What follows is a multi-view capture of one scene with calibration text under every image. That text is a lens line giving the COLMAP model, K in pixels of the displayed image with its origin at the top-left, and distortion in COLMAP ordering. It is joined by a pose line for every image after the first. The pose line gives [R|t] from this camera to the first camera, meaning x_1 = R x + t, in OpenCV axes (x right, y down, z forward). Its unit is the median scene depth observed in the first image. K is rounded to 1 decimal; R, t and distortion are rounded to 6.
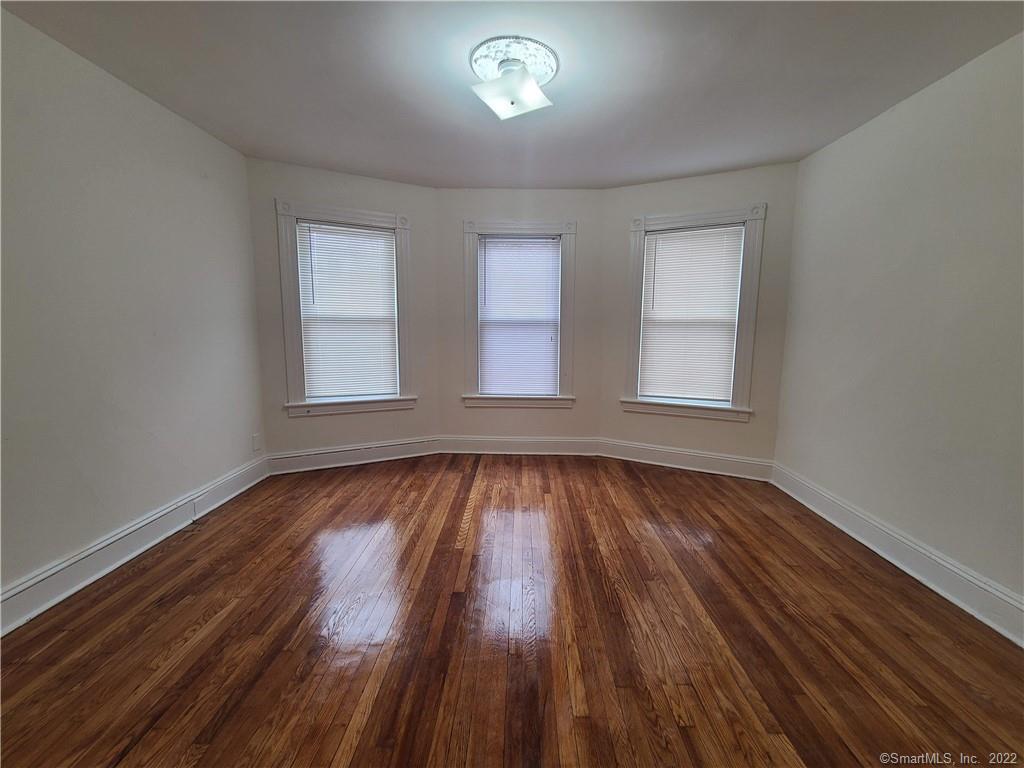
lens RADIAL K [[418.2, 0, 517.4], [0, 418.2, 381.1], [0, 0, 1]] dist [-0.000203, -0.000699]
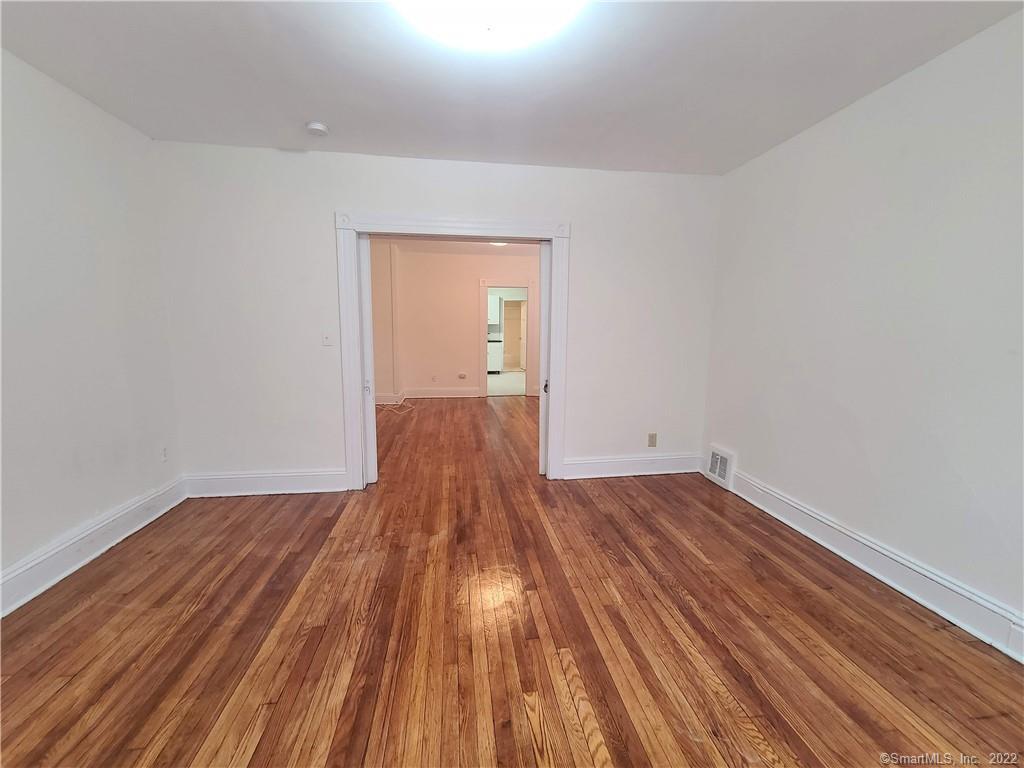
lens RADIAL K [[418.2, 0, 517.4], [0, 418.2, 381.1], [0, 0, 1]] dist [-0.000203, -0.000699]
pose [[-0.987248, -0.000602, -0.159188, 0.062802], [-0.041496, 0.966394, 0.253693, -0.270982], [0.153686, 0.257064, -0.954096, 2.014700]]
